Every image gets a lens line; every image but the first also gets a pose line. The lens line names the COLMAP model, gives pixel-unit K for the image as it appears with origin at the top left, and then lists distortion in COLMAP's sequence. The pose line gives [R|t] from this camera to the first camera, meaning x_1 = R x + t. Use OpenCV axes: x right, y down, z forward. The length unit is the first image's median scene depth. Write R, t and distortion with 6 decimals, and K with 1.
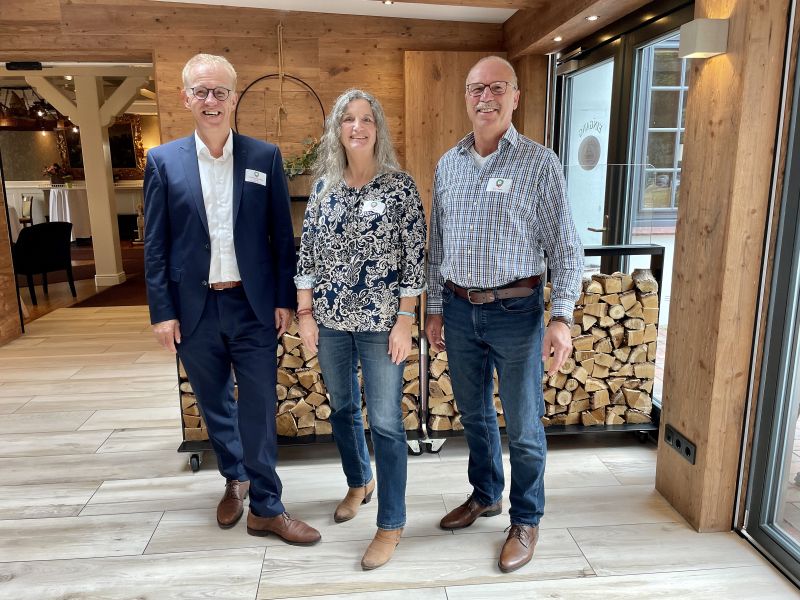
lens RADIAL K [[619.3, 0, 396.5], [0, 619.3, 297.9], [0, 0, 1]] dist [0.067463, -0.092627]
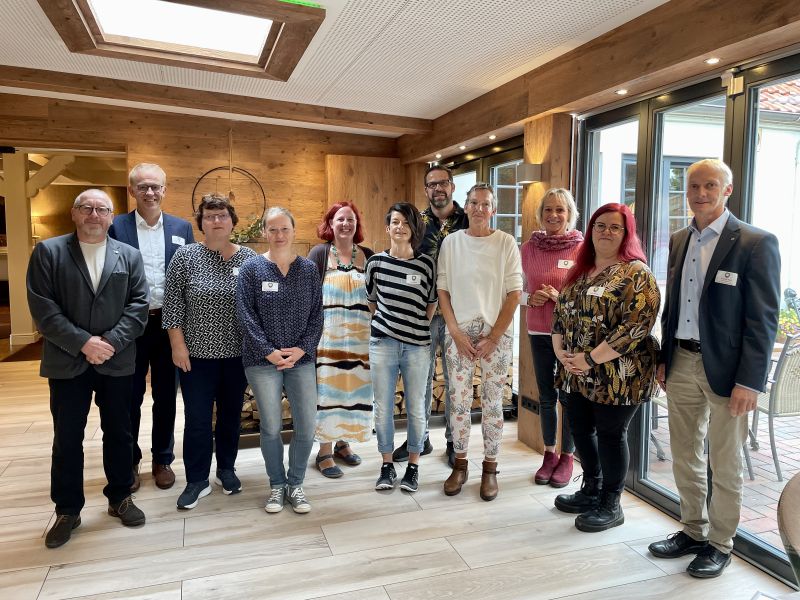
lens RADIAL K [[619.3, 0, 407.0], [0, 619.3, 290.4], [0, 0, 1]] dist [0.067463, -0.092627]
pose [[0.970642, -0.005985, 0.240456, -0.210372], [0.035339, 0.992391, -0.117948, 0.091925], [-0.237920, 0.122982, 0.963467, -0.444512]]
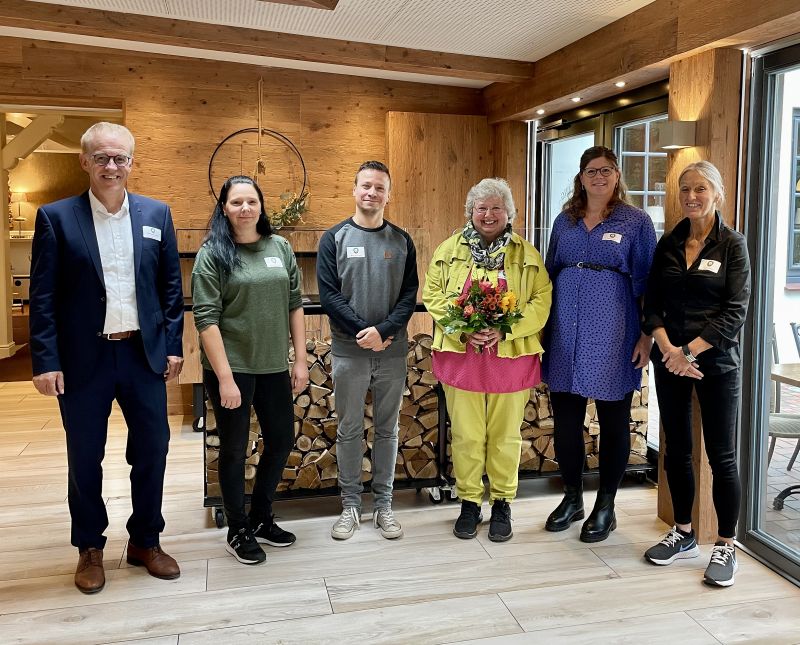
lens RADIAL K [[791.9, 0, 437.8], [0, 791.9, 273.4], [0, 0, 1]] dist [0.039100, 0.000000]
pose [[0.983919, 0.005018, 0.178544, -0.195858], [0.019553, 0.990572, -0.135594, 0.054085], [-0.177541, 0.136904, 0.974544, -0.319457]]
